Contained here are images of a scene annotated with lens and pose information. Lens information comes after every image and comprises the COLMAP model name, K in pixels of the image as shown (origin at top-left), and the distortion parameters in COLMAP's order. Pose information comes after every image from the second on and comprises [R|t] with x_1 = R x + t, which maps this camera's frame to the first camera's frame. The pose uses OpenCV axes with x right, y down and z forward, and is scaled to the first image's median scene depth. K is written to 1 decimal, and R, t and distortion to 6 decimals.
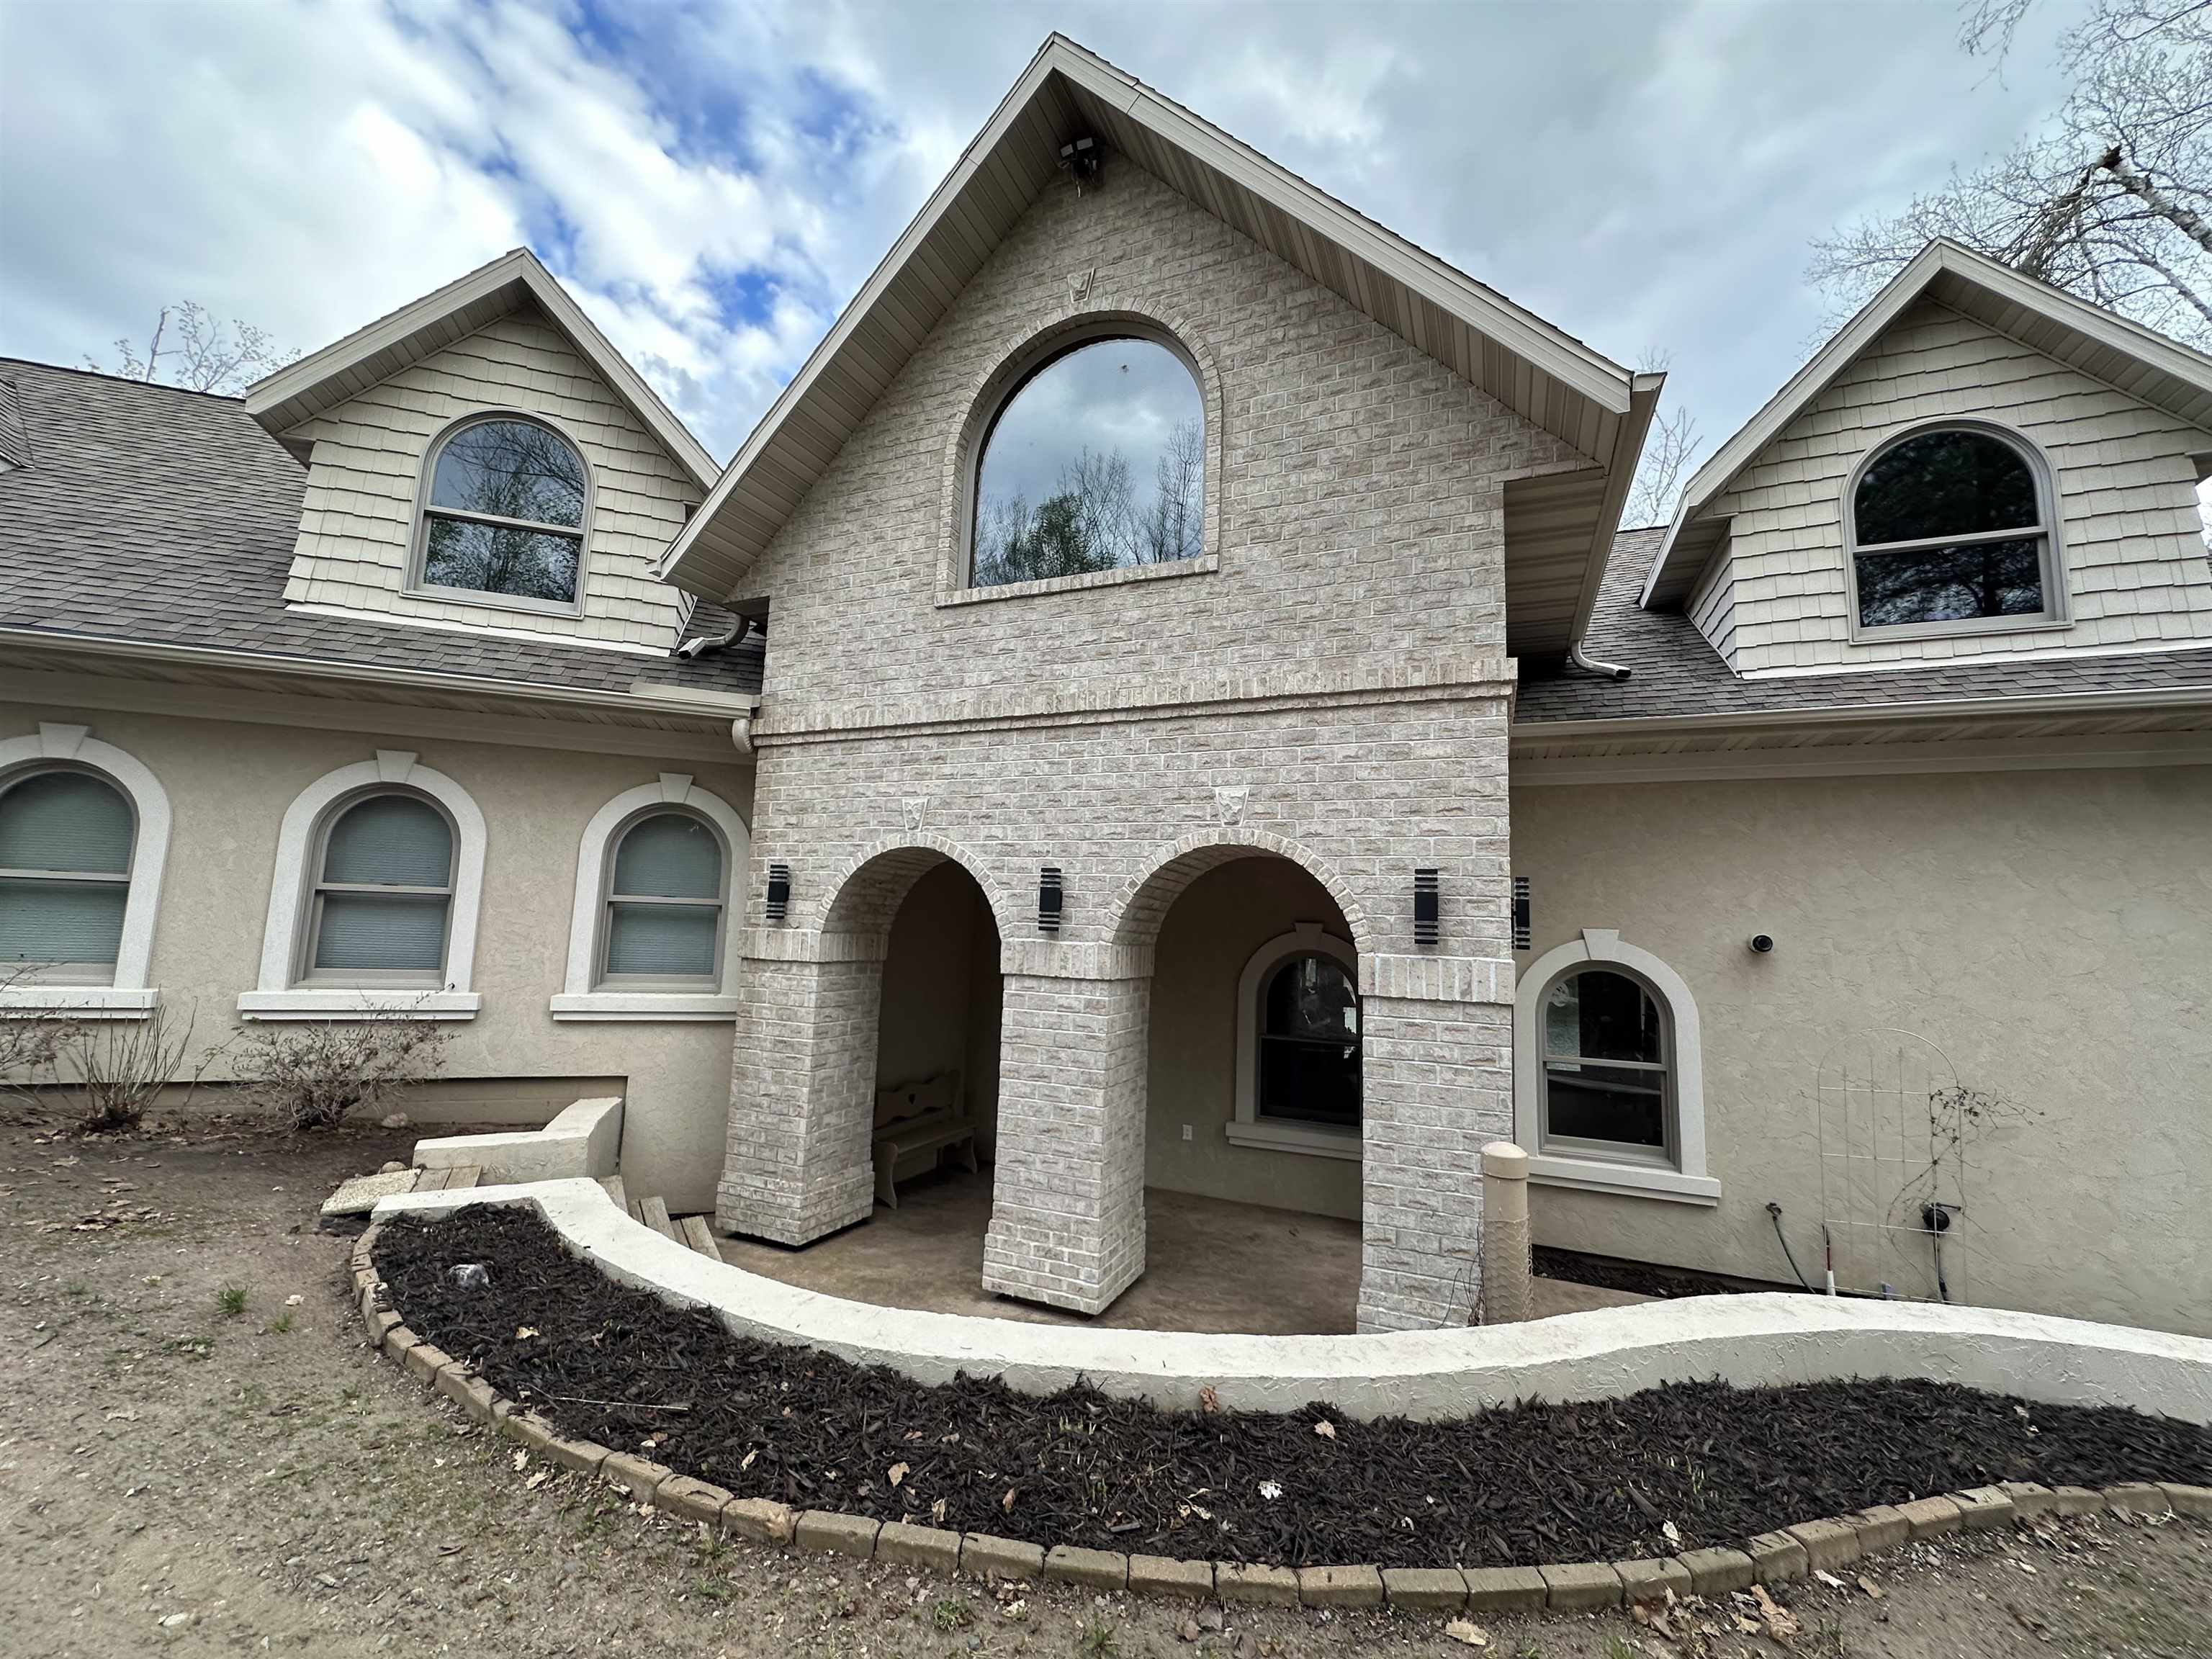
lens RADIAL K [[876.8, 0, 1105.7], [0, 876.8, 830.9], [0, 0, 1]] dist [-0.001646, -0.000162]
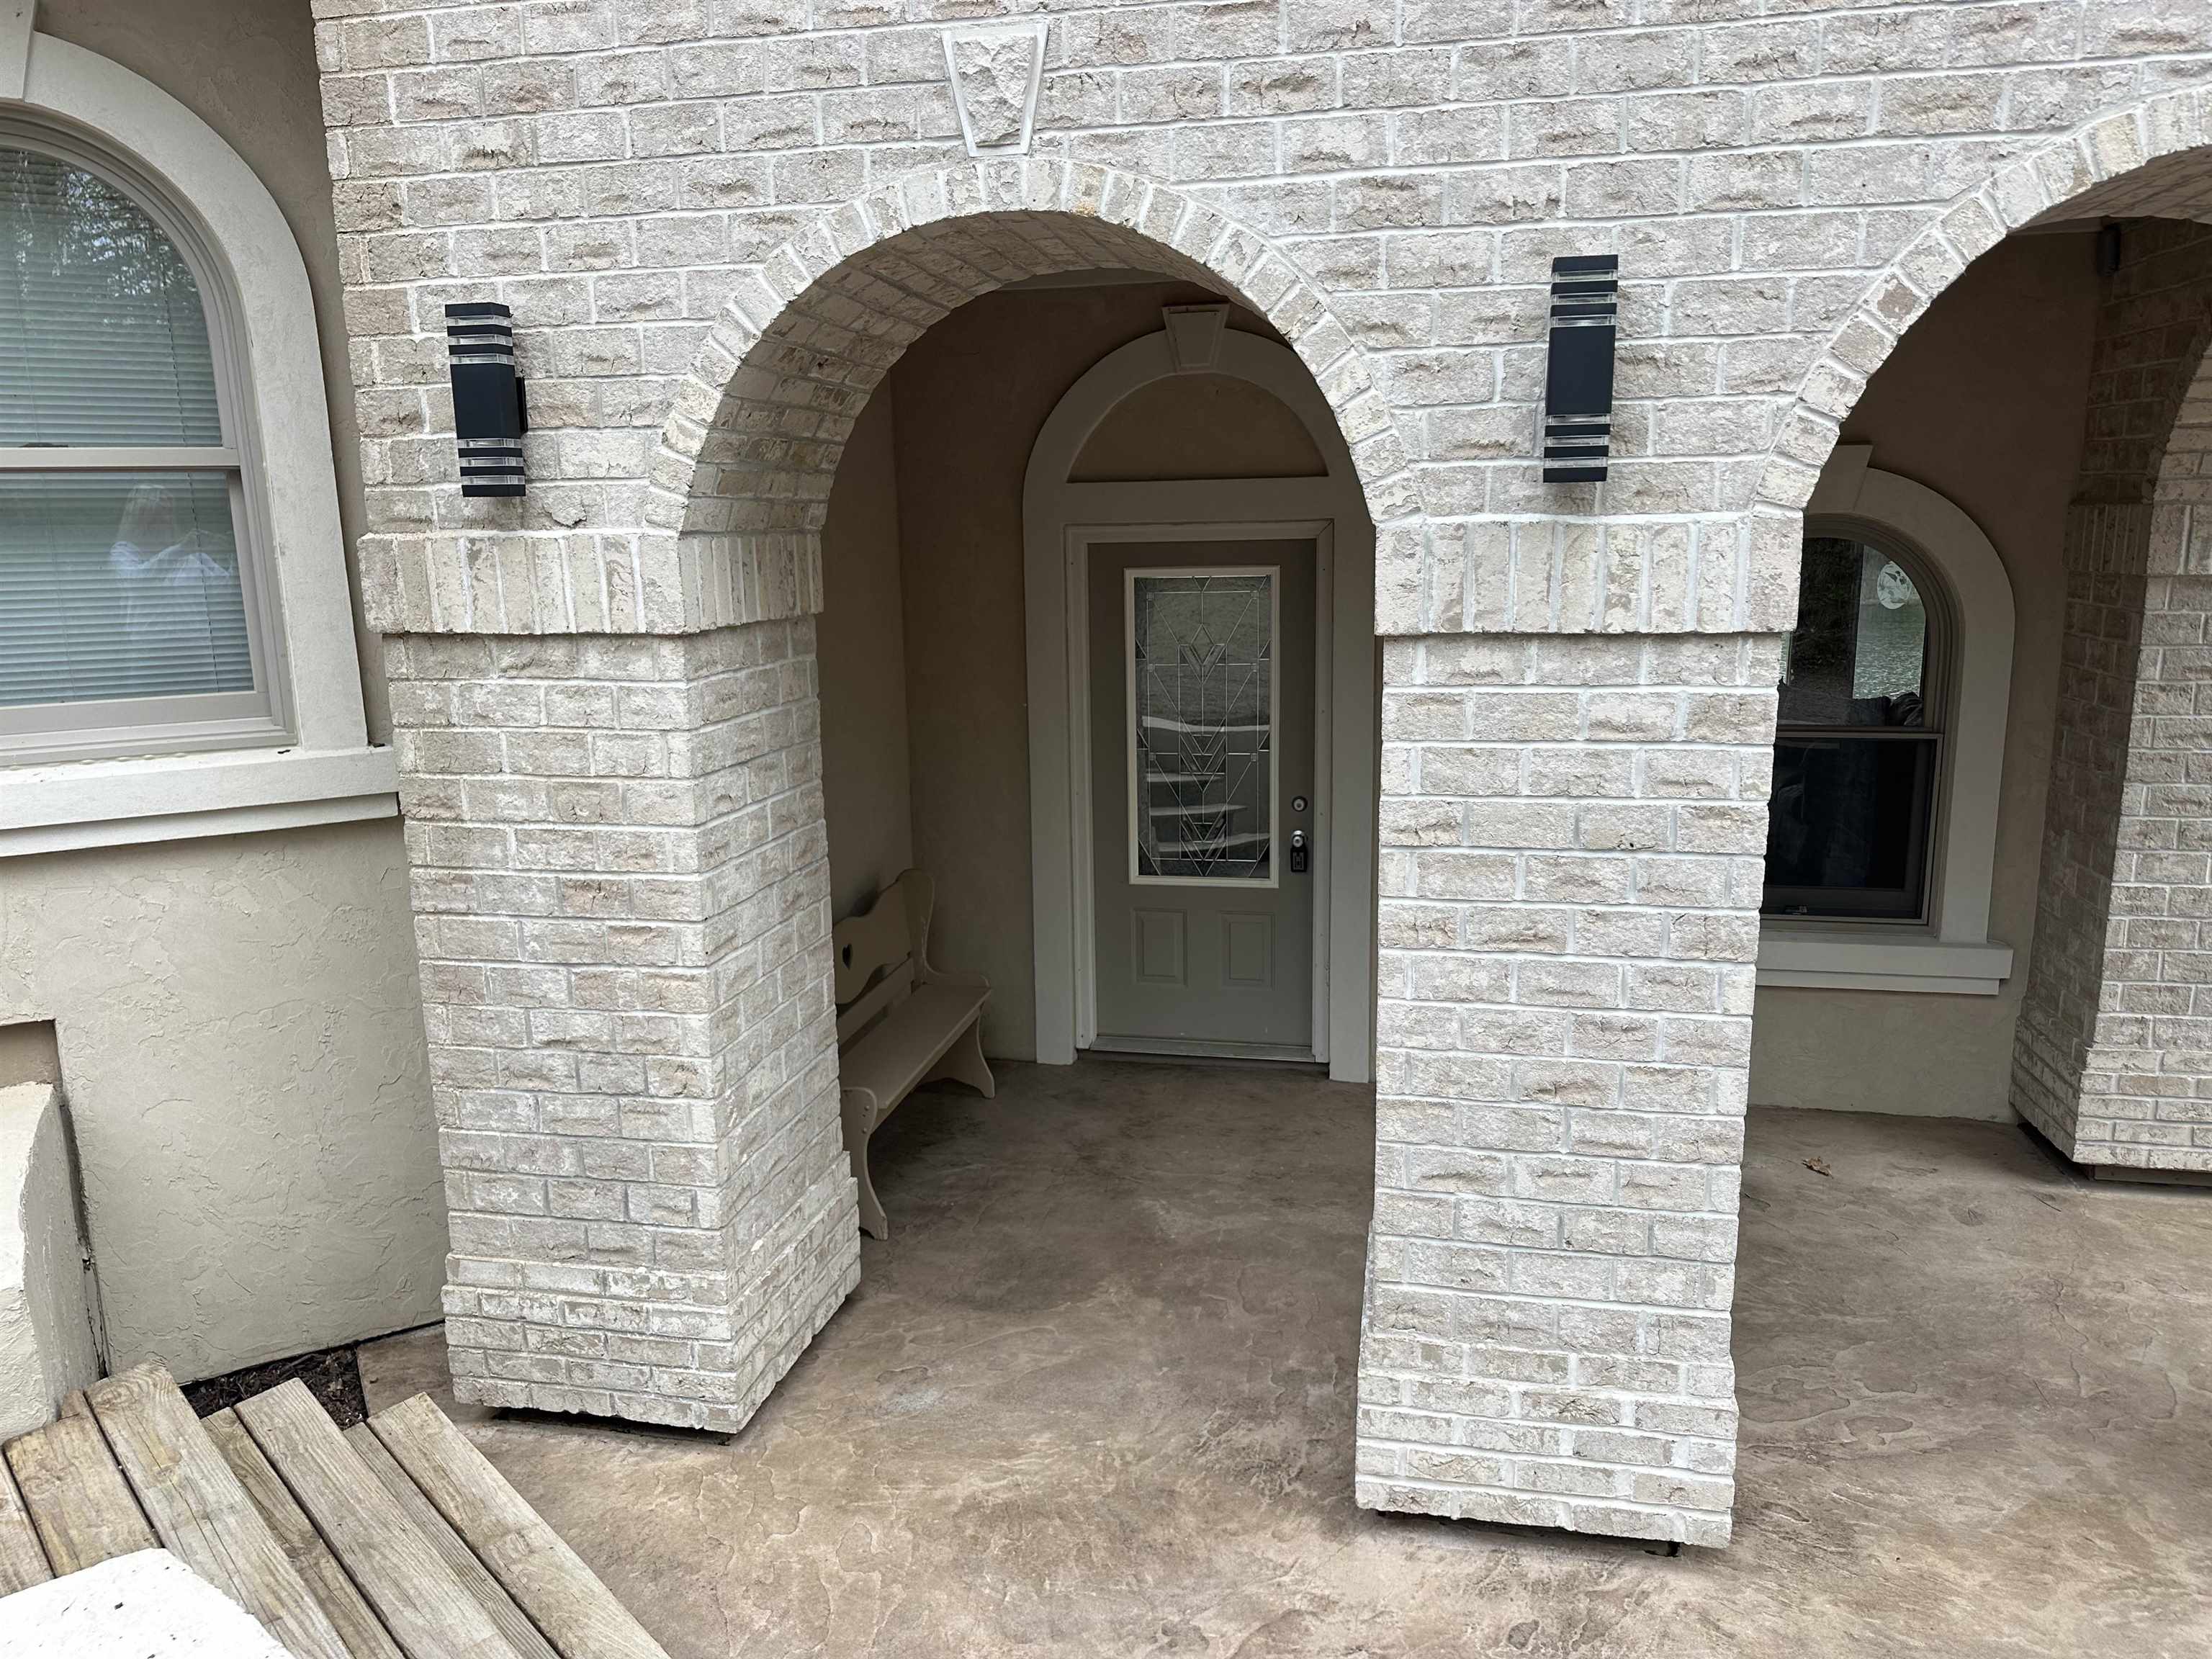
lens RADIAL K [[1535.2, 0, 1106.5], [0, 1535.2, 829.5], [0, 0, 1]] dist [0.024468, -0.021608]
pose [[0.977937, -0.092135, 0.187483, -0.311116], [0.028636, 0.948136, 0.316574, 0.052579], [-0.206927, -0.304221, 0.929855, 0.481756]]
